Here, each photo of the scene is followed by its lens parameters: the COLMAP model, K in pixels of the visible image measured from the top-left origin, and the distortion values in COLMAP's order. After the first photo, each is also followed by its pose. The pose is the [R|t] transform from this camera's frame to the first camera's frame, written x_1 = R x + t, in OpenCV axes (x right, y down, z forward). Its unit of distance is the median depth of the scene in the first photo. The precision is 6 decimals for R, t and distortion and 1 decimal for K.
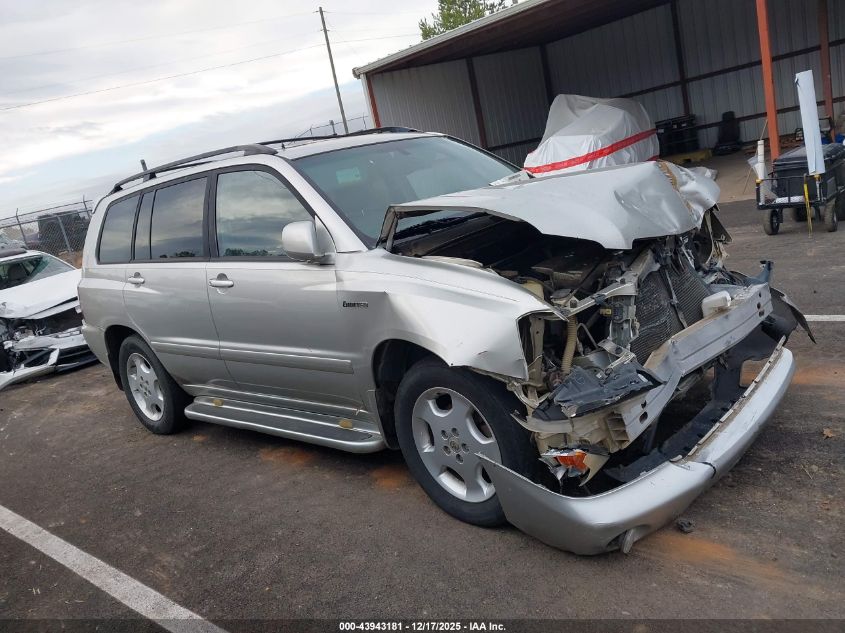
lens RADIAL K [[657.6, 0, 422.5], [0, 657.6, 316.5], [0, 0, 1]] dist [0.000565, -0.002435]
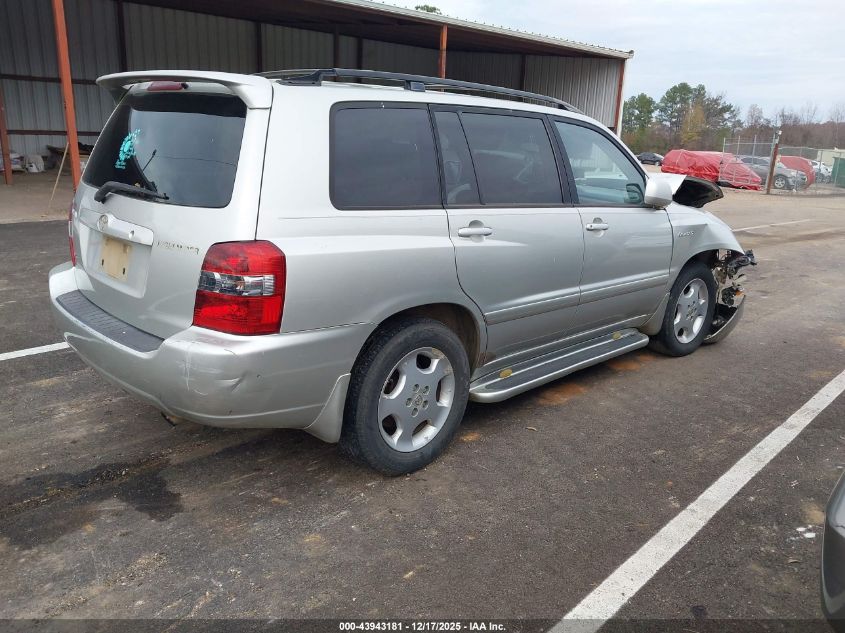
lens RADIAL K [[652.1, 0, 422.5], [0, 652.1, 316.5], [0, 0, 1]] dist [0.007714, -0.001812]
pose [[0.075322, -0.082858, 0.993711, -1.582965], [0.159801, 0.984665, 0.069991, -0.030098], [-0.984271, 0.153524, 0.087408, 1.374449]]
